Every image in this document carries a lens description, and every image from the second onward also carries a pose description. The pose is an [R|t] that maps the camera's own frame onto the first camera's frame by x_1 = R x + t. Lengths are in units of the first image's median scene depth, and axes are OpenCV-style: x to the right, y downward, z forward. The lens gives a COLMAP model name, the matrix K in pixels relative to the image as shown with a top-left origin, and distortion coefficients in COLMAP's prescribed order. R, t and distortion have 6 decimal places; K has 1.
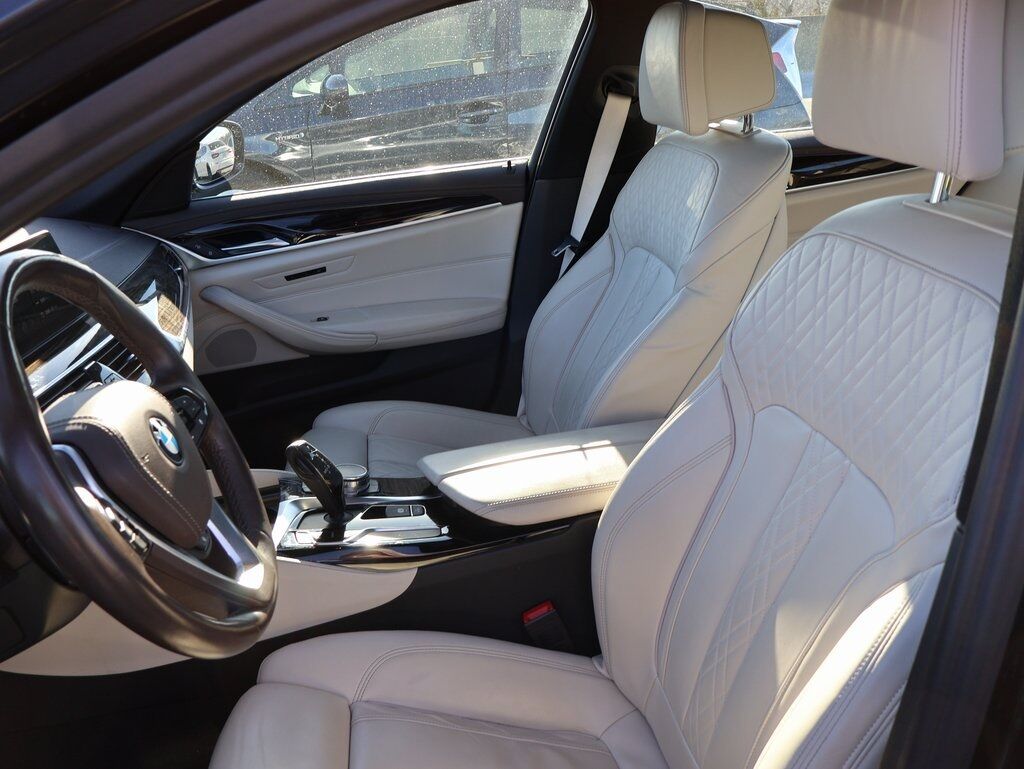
lens RADIAL K [[921.5, 0, 506.3], [0, 921.5, 384.5], [0, 0, 1]] dist [-0.011817, 0.020444]
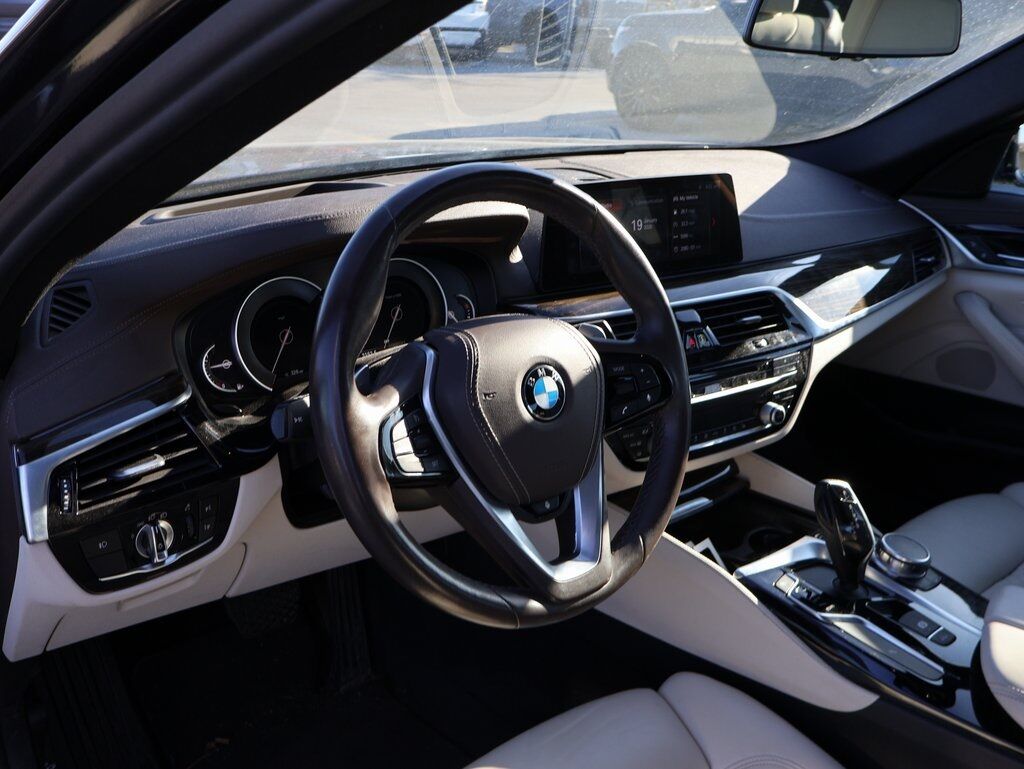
lens RADIAL K [[921.5, 0, 506.3], [0, 921.5, 384.5], [0, 0, 1]] dist [-0.011817, 0.020444]
pose [[0.541818, 0.398647, -0.739942, 0.165515], [-0.372715, 0.903029, 0.213592, -0.072378], [0.753337, 0.160060, 0.637859, 0.197757]]
